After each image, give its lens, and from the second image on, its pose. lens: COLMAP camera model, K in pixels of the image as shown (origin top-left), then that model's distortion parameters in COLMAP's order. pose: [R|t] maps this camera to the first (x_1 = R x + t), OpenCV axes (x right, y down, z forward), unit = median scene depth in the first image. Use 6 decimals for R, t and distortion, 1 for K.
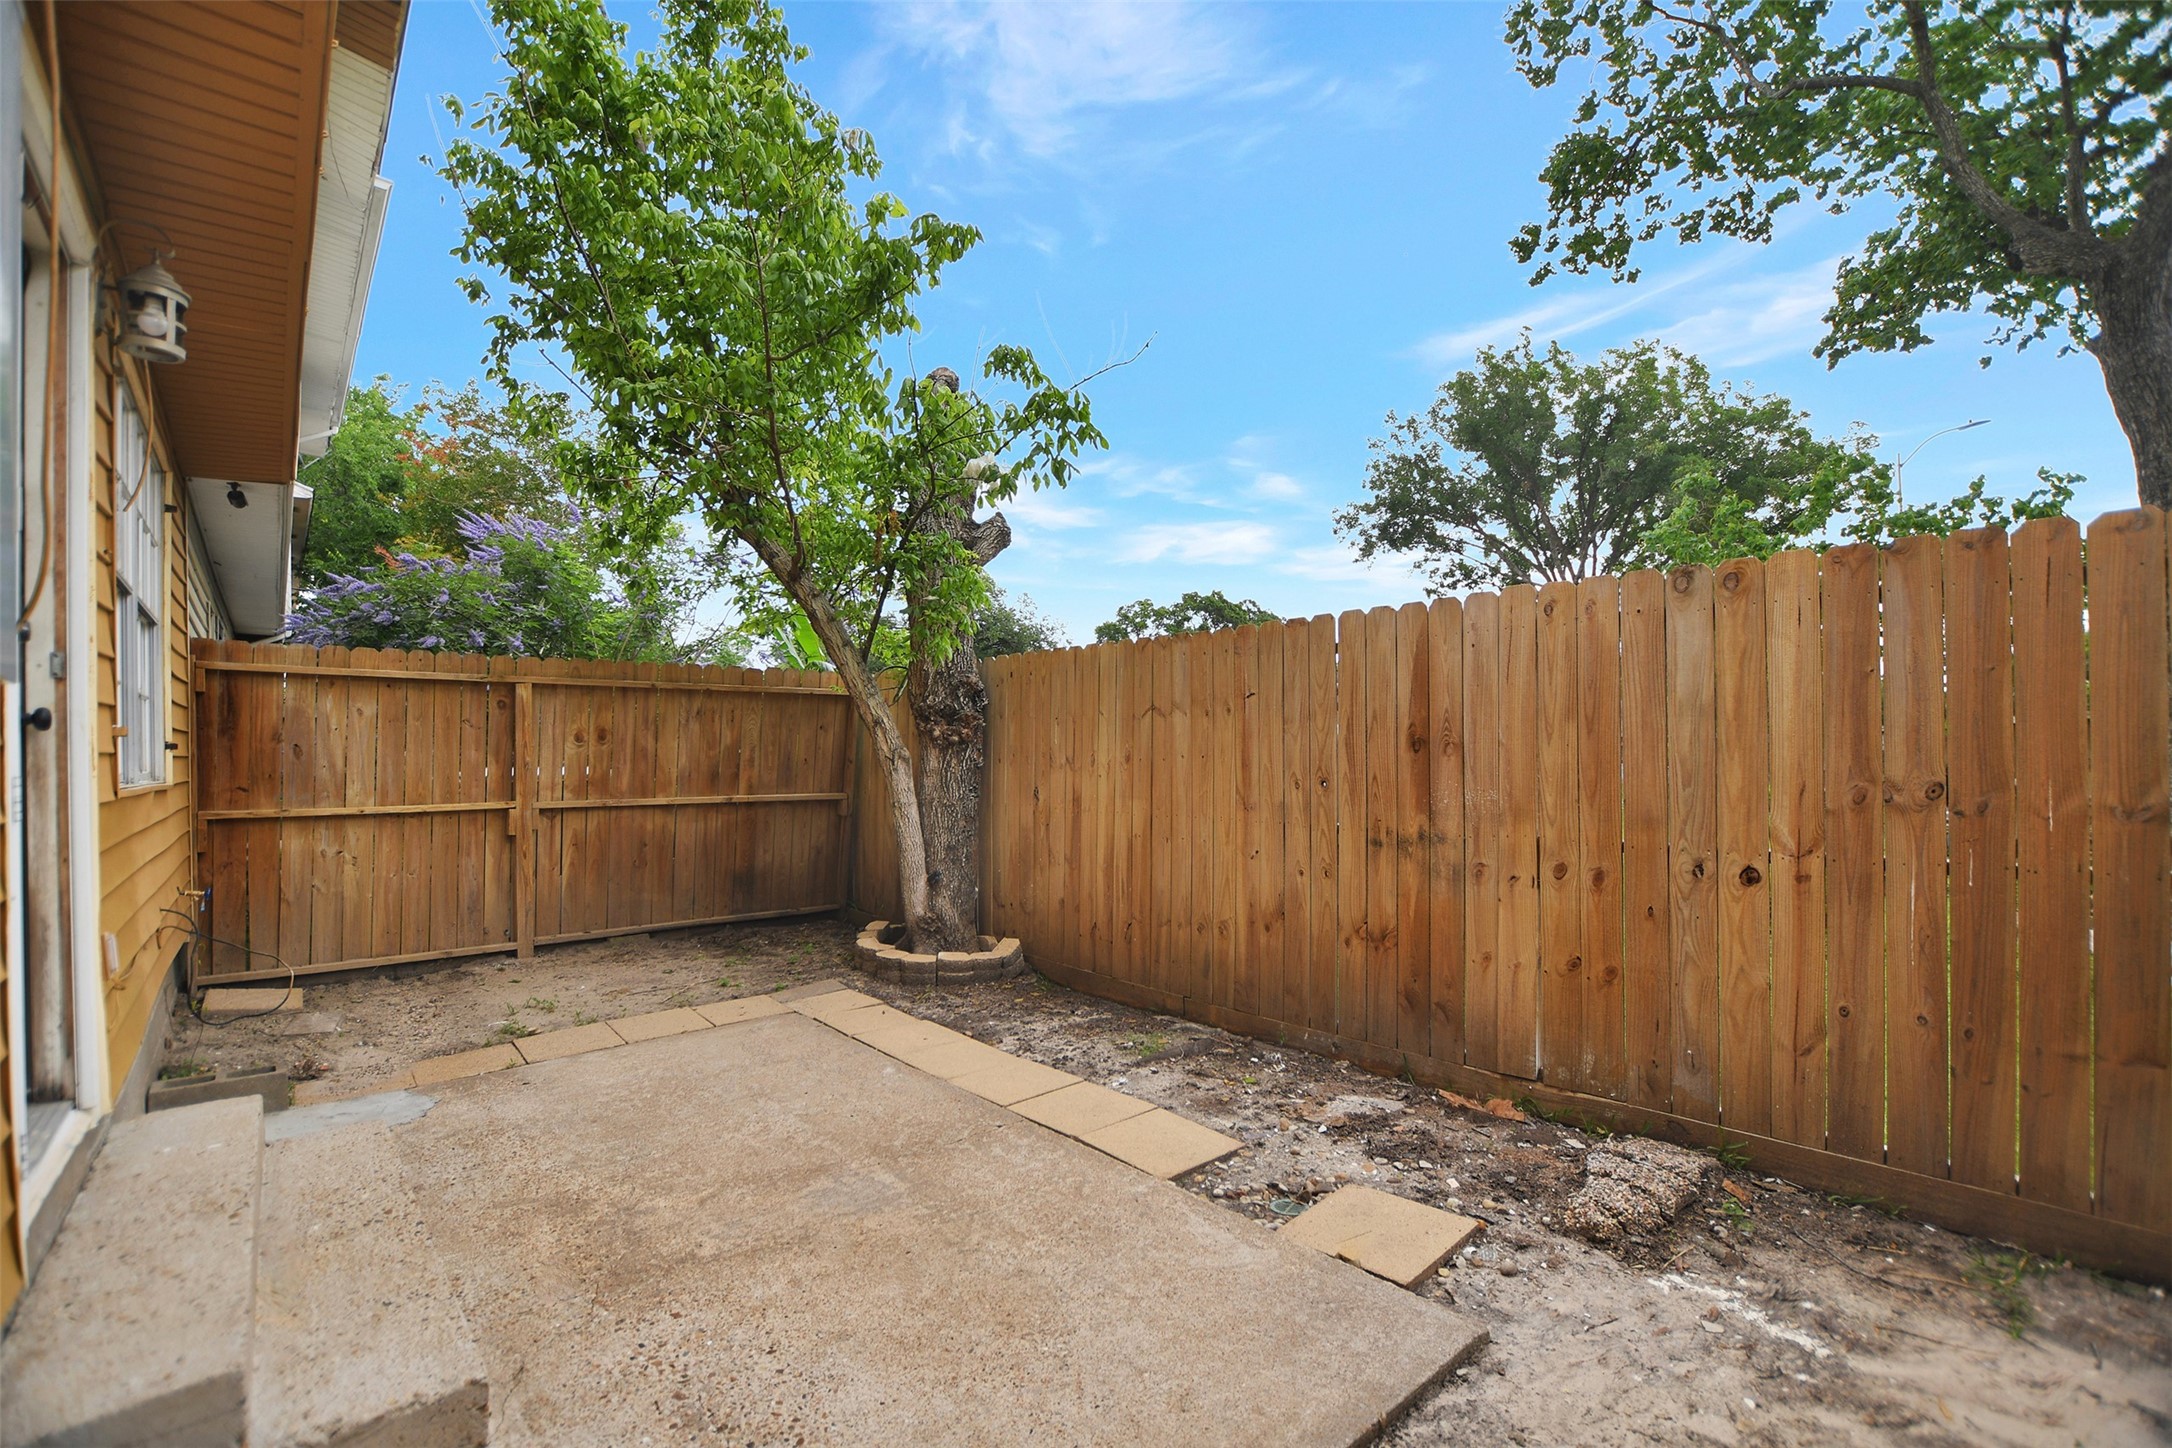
lens RADIAL K [[967.7, 0, 1087.8], [0, 967.7, 739.5], [0, 0, 1]] dist [-0.017014, 0.000212]
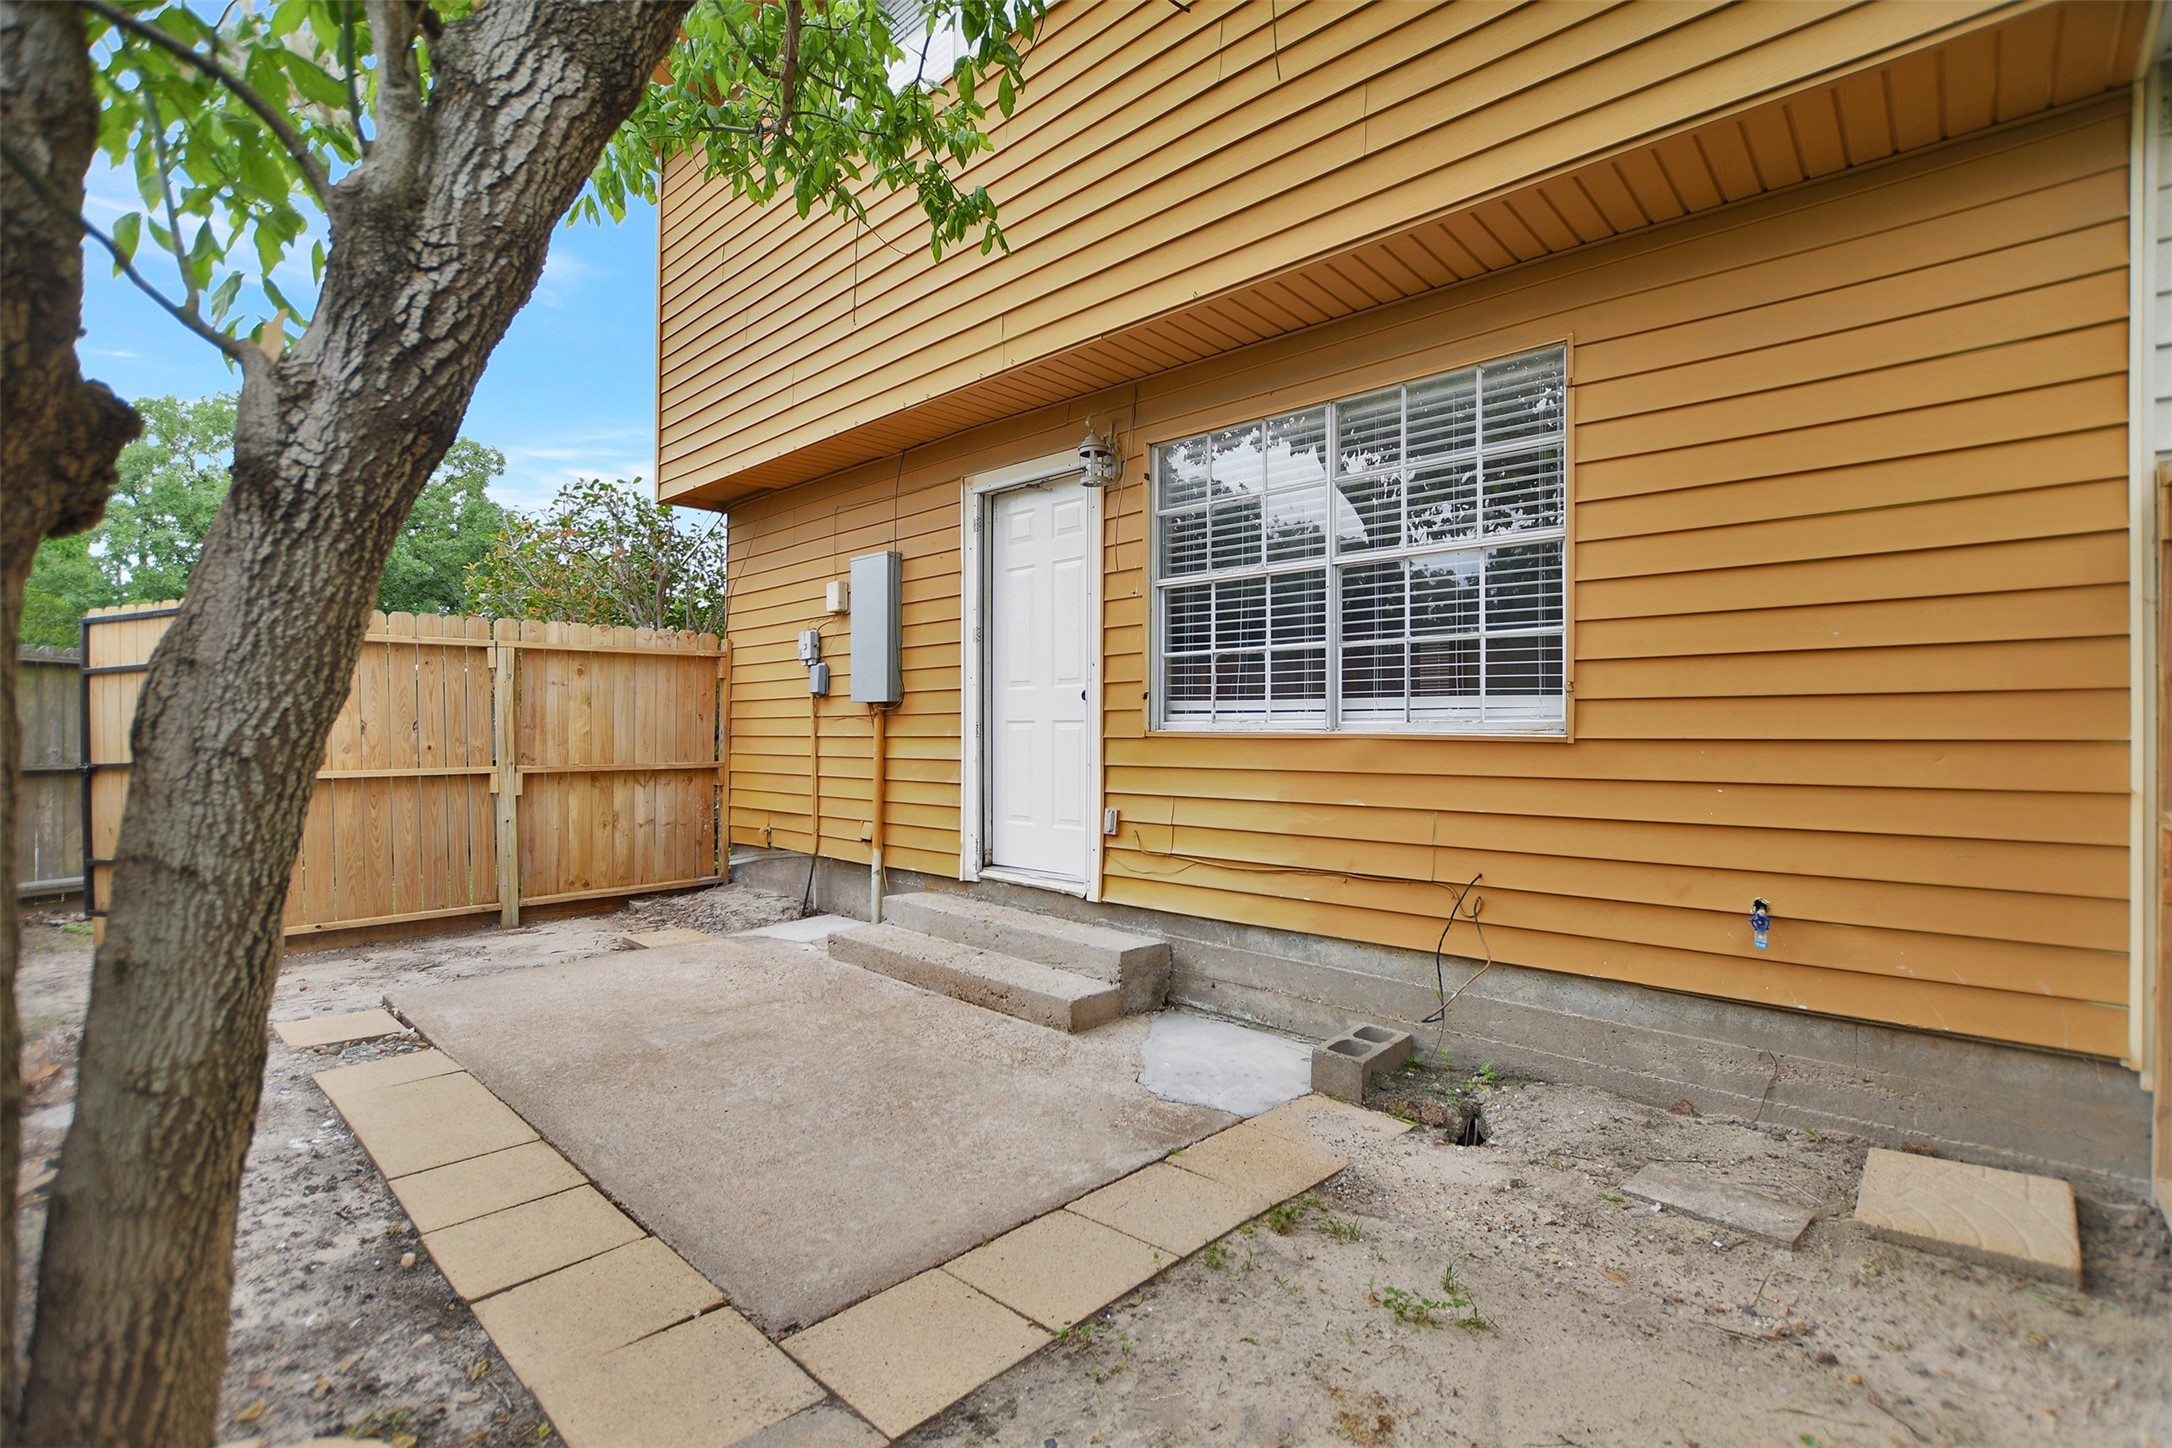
lens RADIAL K [[960.4, 0, 1082.6], [0, 960.4, 742.7], [0, 0, 1]] dist [-0.030715, 0.003077]
pose [[-0.994635, 0.013840, -0.102512, -0.369229], [0.013803, 0.999904, 0.001068, 0.034659], [0.102517, -0.000352, -0.994731, 1.318360]]
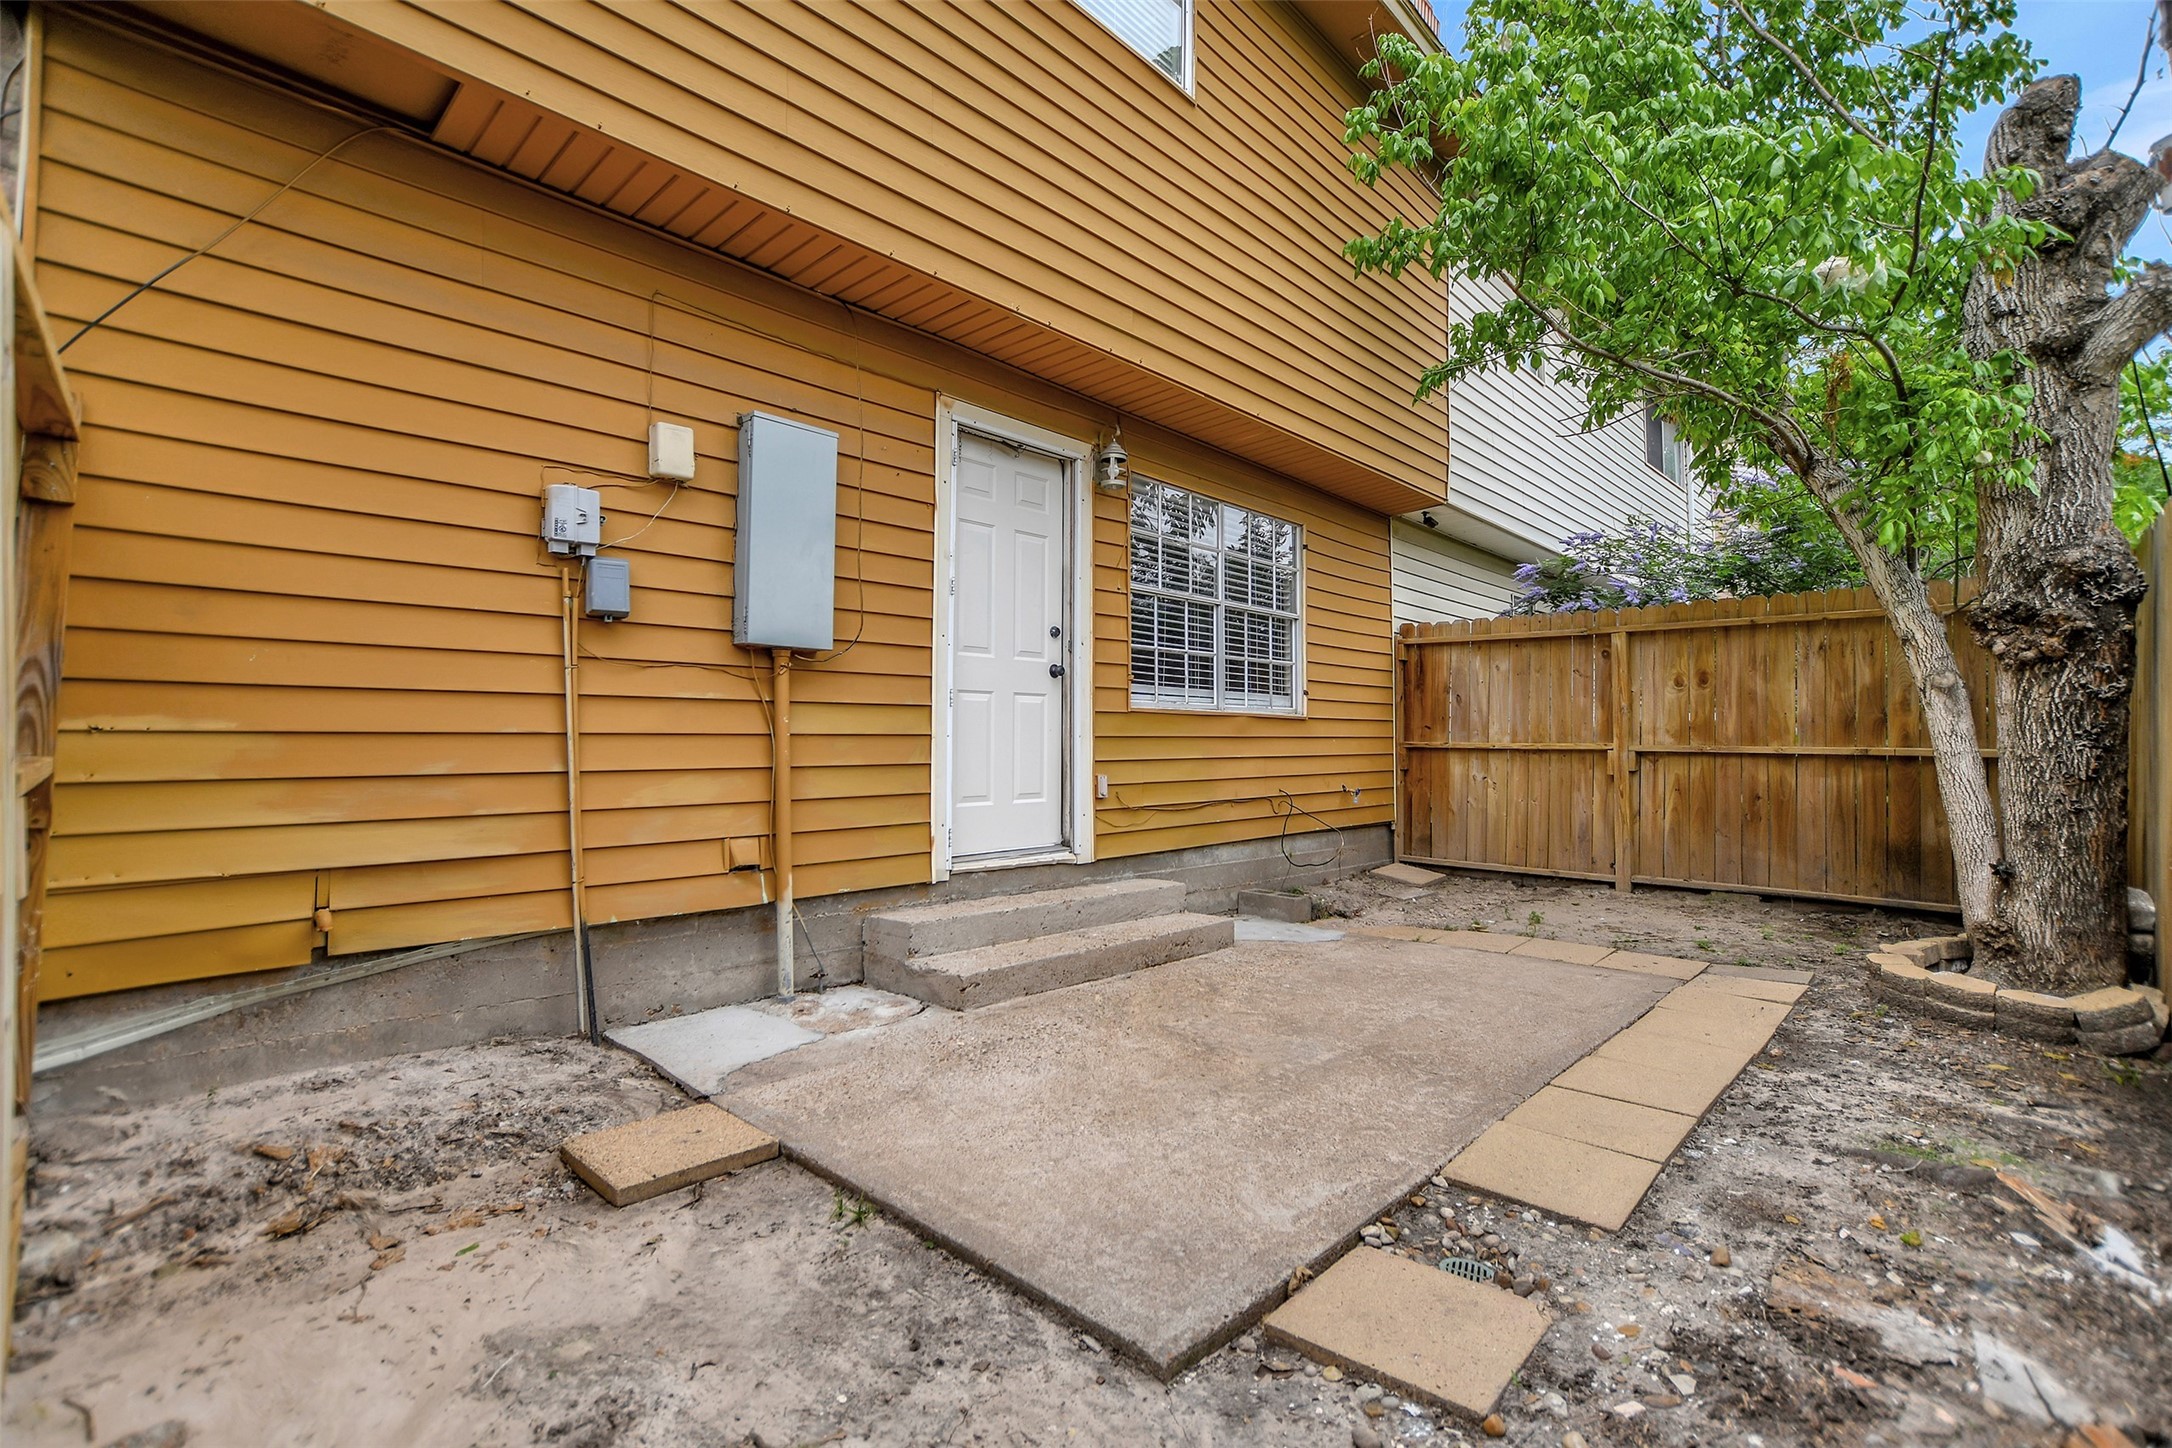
lens RADIAL K [[962.2, 0, 1081.3], [0, 962.2, 717.8], [0, 0, 1]] dist [-0.009456, 0.000149]
pose [[0.085625, -0.010131, -0.996276, 0.481252], [0.008749, 0.999917, -0.009416, 0.046304], [0.996289, -0.007910, 0.085706, 0.360326]]
